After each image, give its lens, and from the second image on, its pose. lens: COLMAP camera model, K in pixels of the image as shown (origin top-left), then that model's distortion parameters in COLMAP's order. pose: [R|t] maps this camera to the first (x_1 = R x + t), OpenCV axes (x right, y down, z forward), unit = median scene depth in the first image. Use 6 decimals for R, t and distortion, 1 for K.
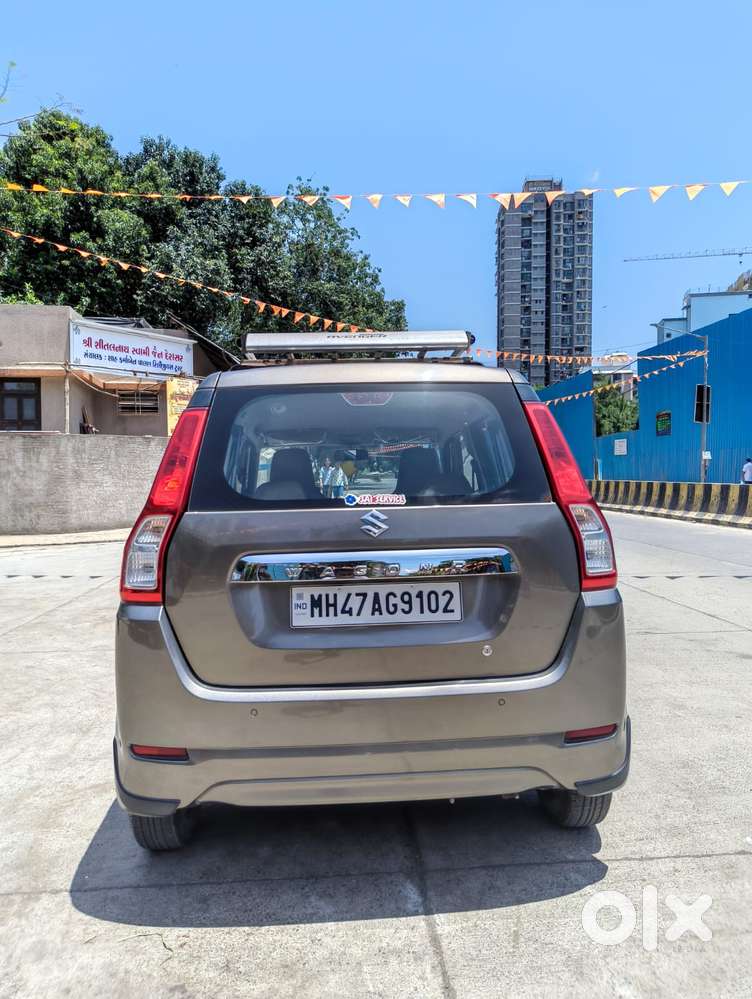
lens RADIAL K [[692.8, 0, 367.7], [0, 692.8, 498.9], [0, 0, 1]] dist [0.033796, -0.036124]
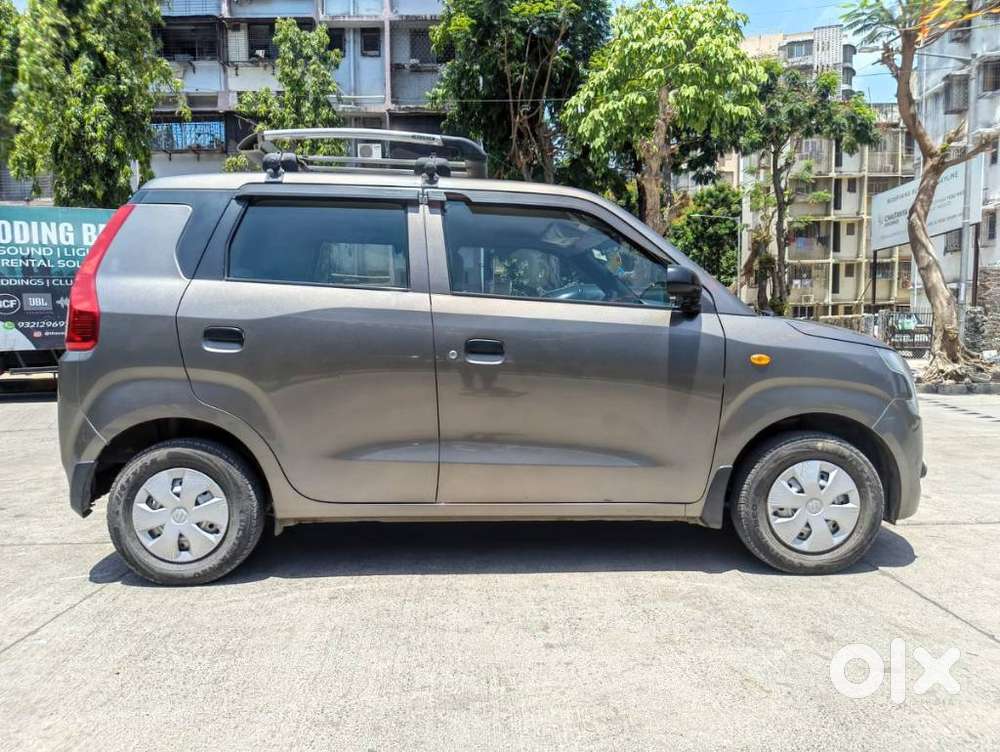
lens RADIAL K [[693.5, 0, 497.6], [0, 693.5, 382.0], [0, 0, 1]] dist [0.033796, -0.036124]
pose [[-0.034626, 0.076592, -0.996461, 1.118367], [-0.022898, 0.996736, 0.077409, 0.048293], [0.999138, 0.025498, -0.032759, 1.278815]]
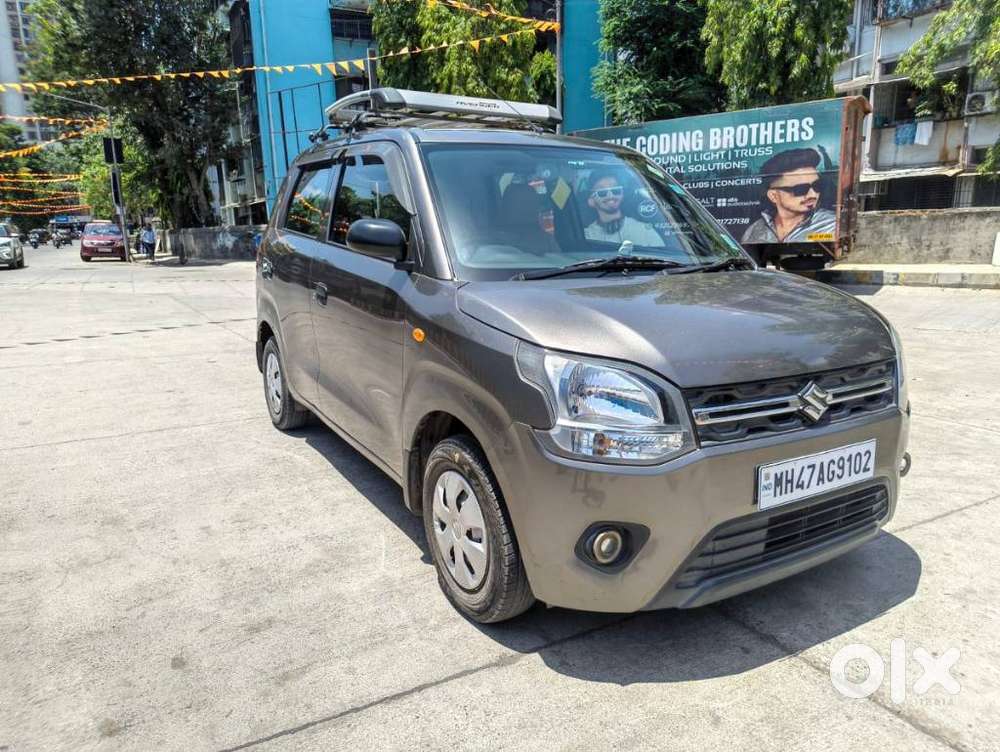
lens RADIAL K [[693.5, 0, 498.0], [0, 693.5, 381.9], [0, 0, 1]] dist [0.033796, -0.036124]
pose [[-0.890837, 0.119708, -0.438270, 0.474886], [0.007189, 0.968257, 0.249855, -0.052705], [0.454267, 0.219430, -0.863419, 2.254888]]
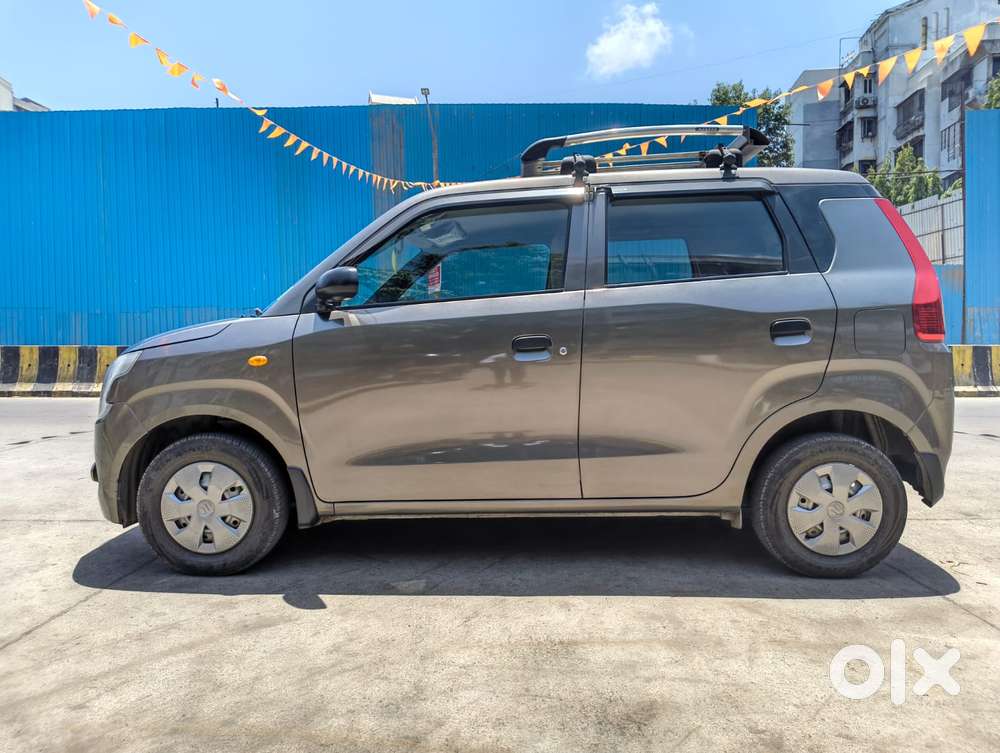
lens RADIAL K [[693.5, 0, 497.1], [0, 693.5, 382.3], [0, 0, 1]] dist [0.033796, -0.036124]
pose [[0.068744, -0.033457, 0.997073, -1.172648], [0.036250, 0.998861, 0.031018, 0.104321], [-0.996976, 0.034011, 0.069879, 1.189146]]
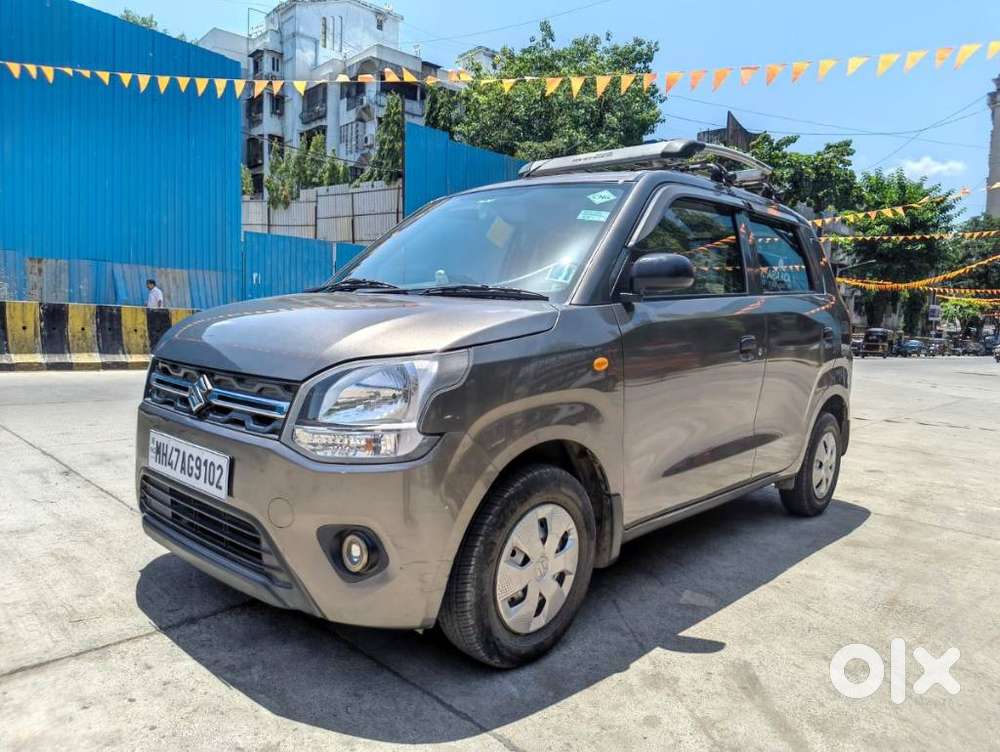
lens RADIAL K [[693.5, 0, 501.4], [0, 693.5, 380.4], [0, 0, 1]] dist [0.033796, -0.036124]
pose [[-0.703194, -0.076396, 0.706882, -0.721864], [-0.011271, 0.995283, 0.096352, 0.045121], [-0.710909, 0.059787, -0.700738, 2.101146]]
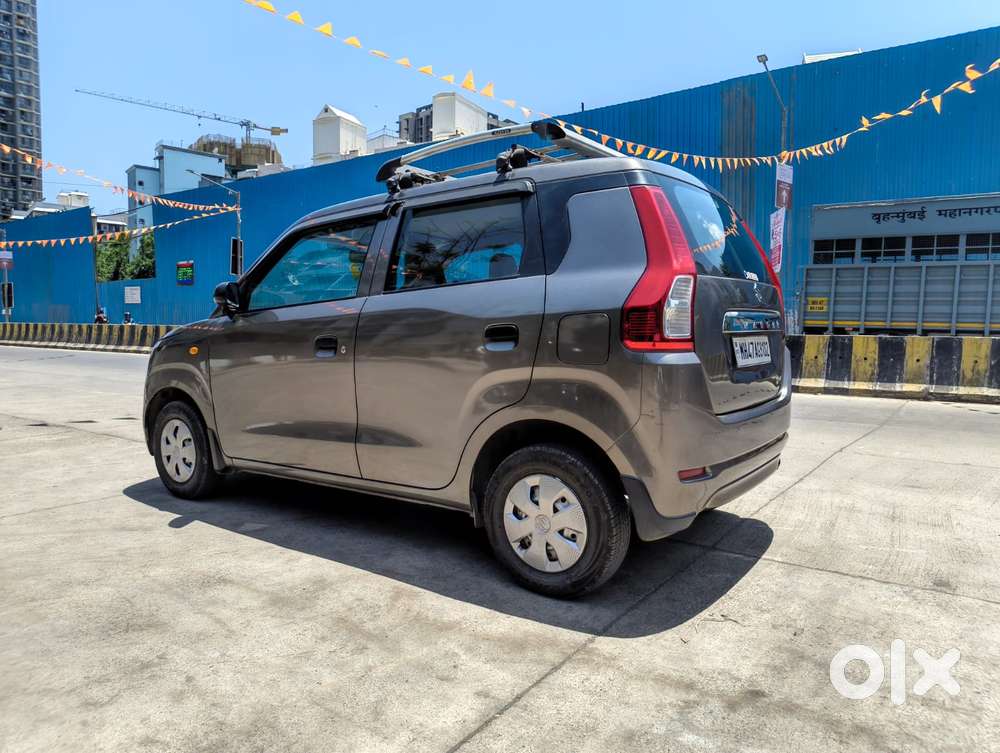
lens RADIAL K [[693.5, 0, 500.6], [0, 693.5, 382.5], [0, 0, 1]] dist [0.033796, -0.036124]
pose [[0.621613, -0.038216, 0.782392, -0.947743], [0.007997, 0.999067, 0.042446, 0.101417], [-0.783284, -0.020129, 0.621338, 0.344387]]
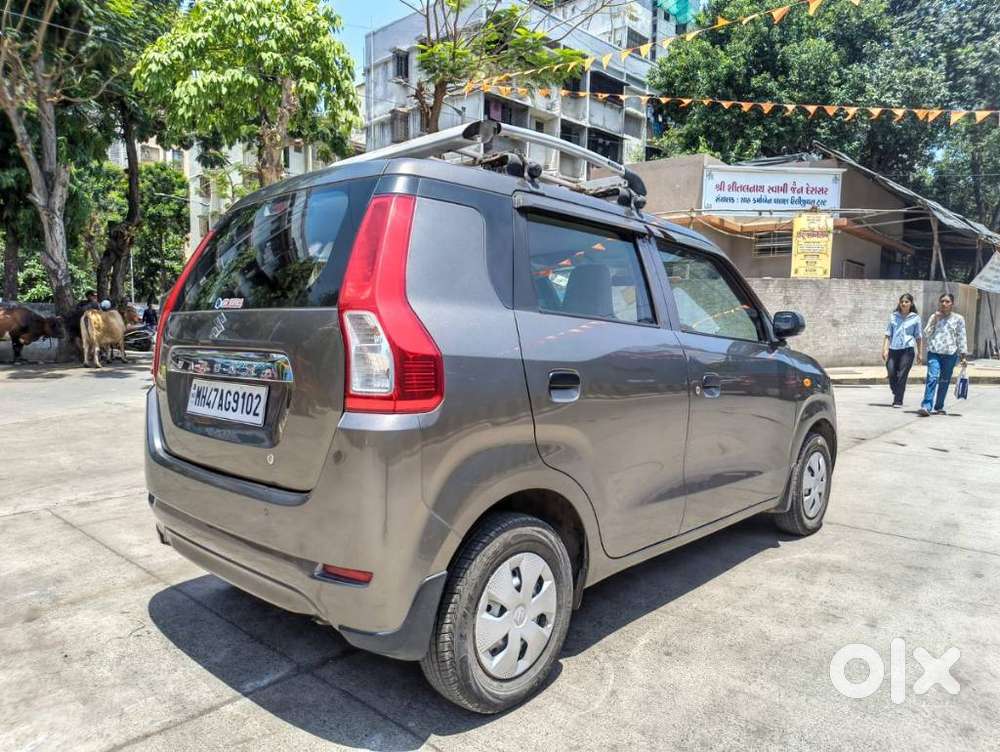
lens RADIAL K [[693.5, 0, 500.7], [0, 693.5, 383.0], [0, 0, 1]] dist [0.033796, -0.036124]
pose [[0.688861, 0.079539, -0.720517, 0.727077], [-0.043232, 0.996701, 0.068695, 0.020815], [0.723604, -0.016172, 0.690026, 0.372735]]
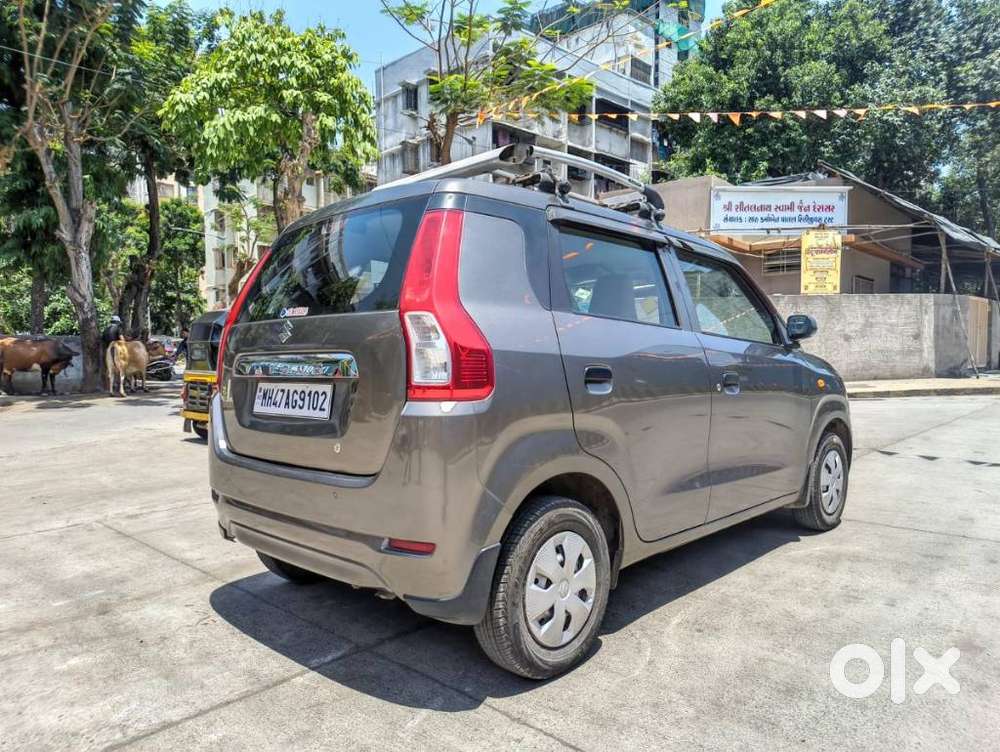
lens RADIAL K [[693.5, 0, 501.2], [0, 693.5, 382.6], [0, 0, 1]] dist [0.033796, -0.036124]
pose [[0.678743, 0.038311, -0.733376, 0.758616], [-0.021580, 0.999248, 0.032227, 0.050479], [0.734059, -0.006048, 0.679059, 0.299823]]
